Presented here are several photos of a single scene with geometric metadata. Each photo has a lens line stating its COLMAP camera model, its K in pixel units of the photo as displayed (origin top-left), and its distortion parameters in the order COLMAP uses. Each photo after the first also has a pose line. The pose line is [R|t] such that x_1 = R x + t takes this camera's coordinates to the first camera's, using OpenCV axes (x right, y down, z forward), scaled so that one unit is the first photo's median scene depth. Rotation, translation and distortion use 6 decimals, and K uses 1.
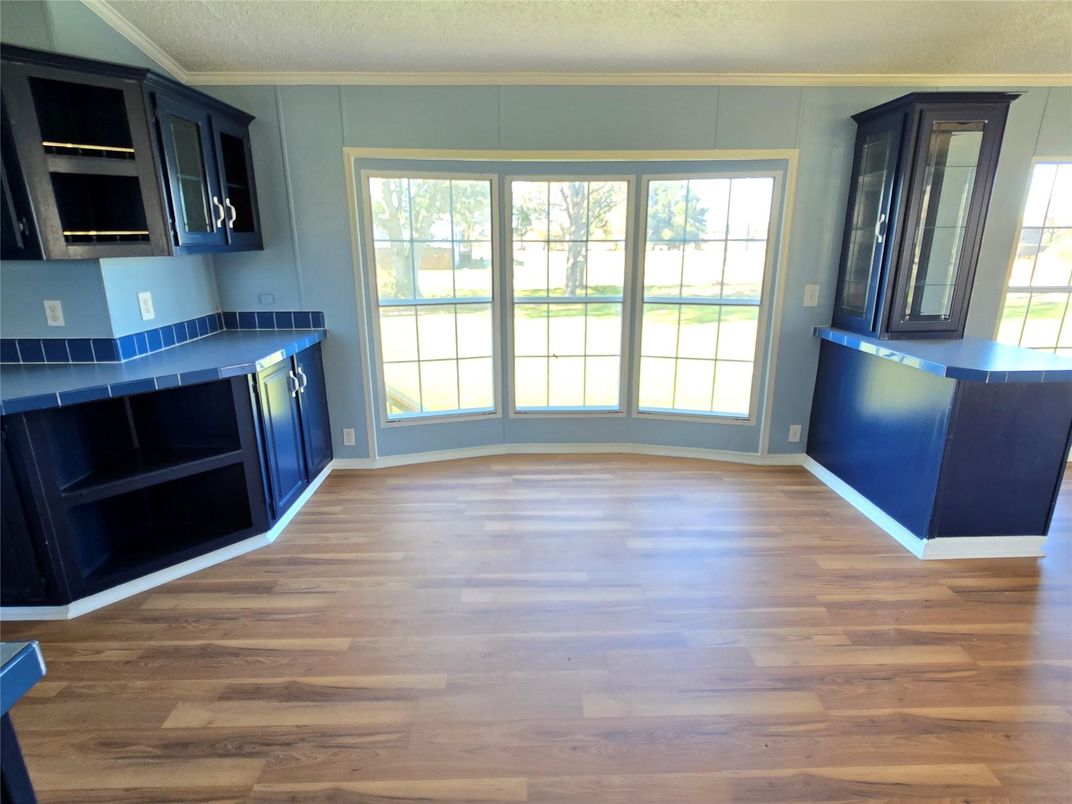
lens RADIAL K [[565.0, 0, 527.4], [0, 565.0, 391.5], [0, 0, 1]] dist [-0.002261, 0.000148]
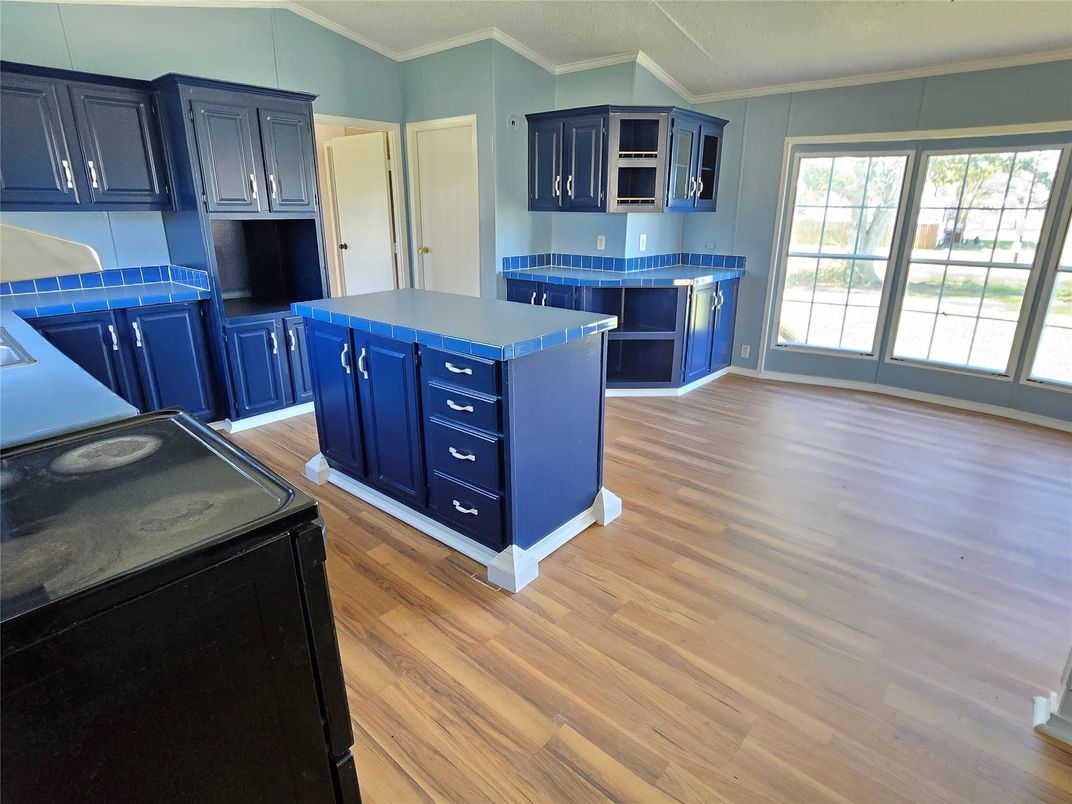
lens RADIAL K [[565.0, 0, 540.1], [0, 565.0, 391.4], [0, 0, 1]] dist [-0.002261, 0.000148]
pose [[0.744539, 0.213619, -0.632478, 0.274221], [-0.185538, 0.976309, 0.111336, 0.156228], [0.641277, 0.034455, 0.766535, -0.499415]]
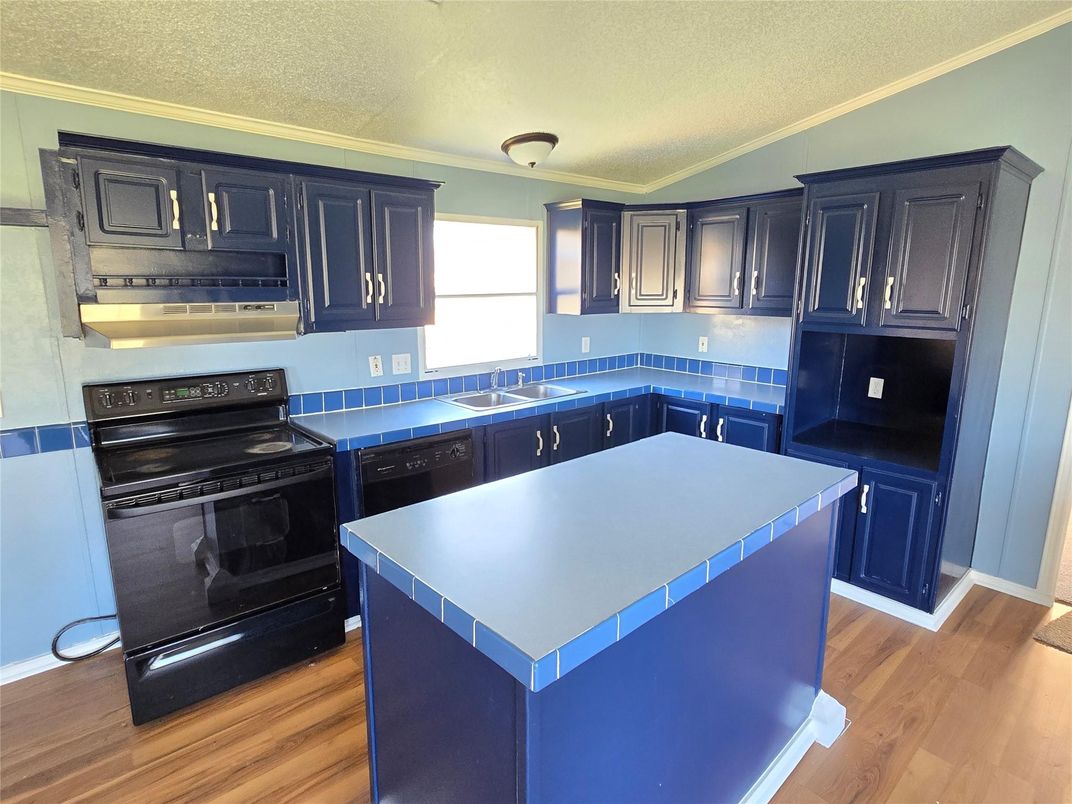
lens RADIAL K [[565.0, 0, 539.9], [0, 565.0, 393.0], [0, 0, 1]] dist [-0.002261, 0.000148]
pose [[-0.759228, 0.113156, -0.640912, -0.040432], [-0.180301, 0.909656, 0.374189, -0.148117], [0.625351, 0.399652, -0.670234, 0.430220]]
